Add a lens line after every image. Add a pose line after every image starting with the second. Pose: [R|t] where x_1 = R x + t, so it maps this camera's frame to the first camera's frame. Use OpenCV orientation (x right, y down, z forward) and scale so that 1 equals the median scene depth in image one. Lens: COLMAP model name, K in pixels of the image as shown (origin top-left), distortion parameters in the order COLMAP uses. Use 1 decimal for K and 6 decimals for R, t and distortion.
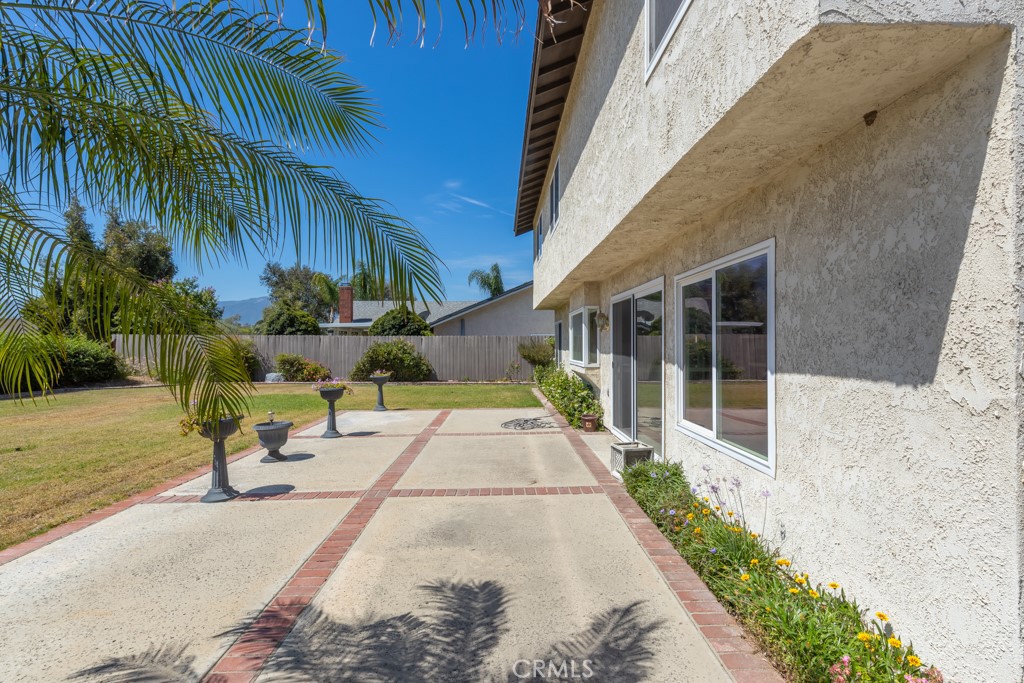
lens RADIAL K [[488.7, 0, 507.4], [0, 488.7, 344.7], [0, 0, 1]] dist [0.000882, 0.000046]
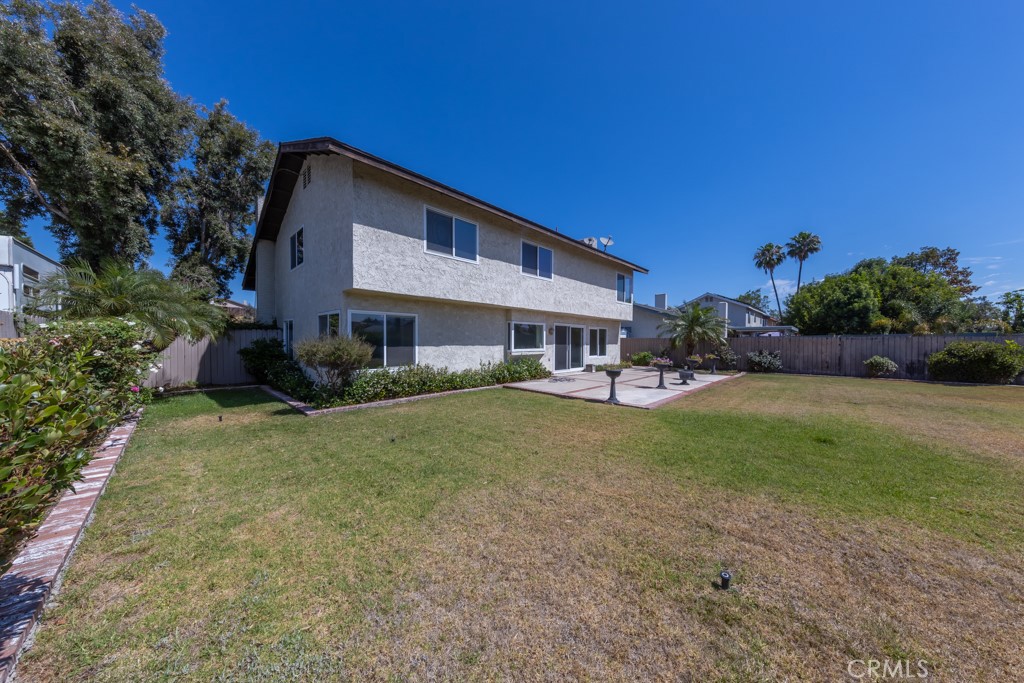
lens RADIAL K [[322.7, 0, 516.9], [0, 322.7, 345.2], [0, 0, 1]] dist [0.009341, -0.000699]
pose [[-0.707756, -0.014899, 0.706299, -0.345534], [-0.005062, 0.999859, 0.016019, -0.000594], [-0.706438, 0.007763, -0.707732, 0.935294]]
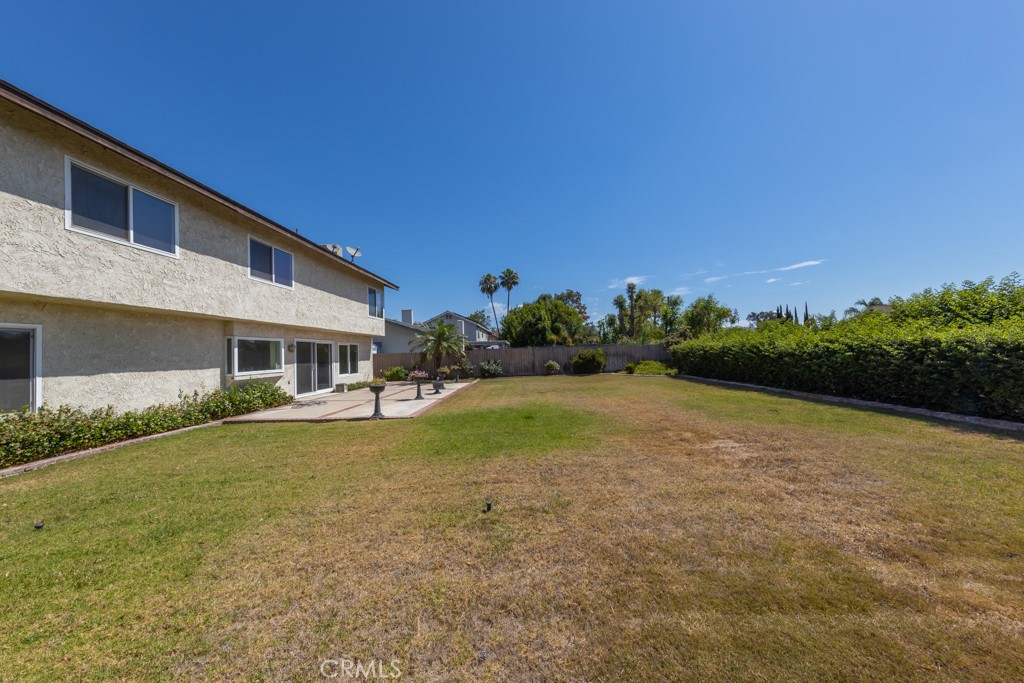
lens RADIAL K [[338.3, 0, 516.8], [0, 338.3, 343.2], [0, 0, 1]] dist [0.007309, -0.001100]
pose [[-0.998314, 0.031779, 0.048572, -0.345092], [0.030521, 0.999185, -0.026425, -0.000443], [-0.049372, -0.024898, -0.998470, 0.983965]]
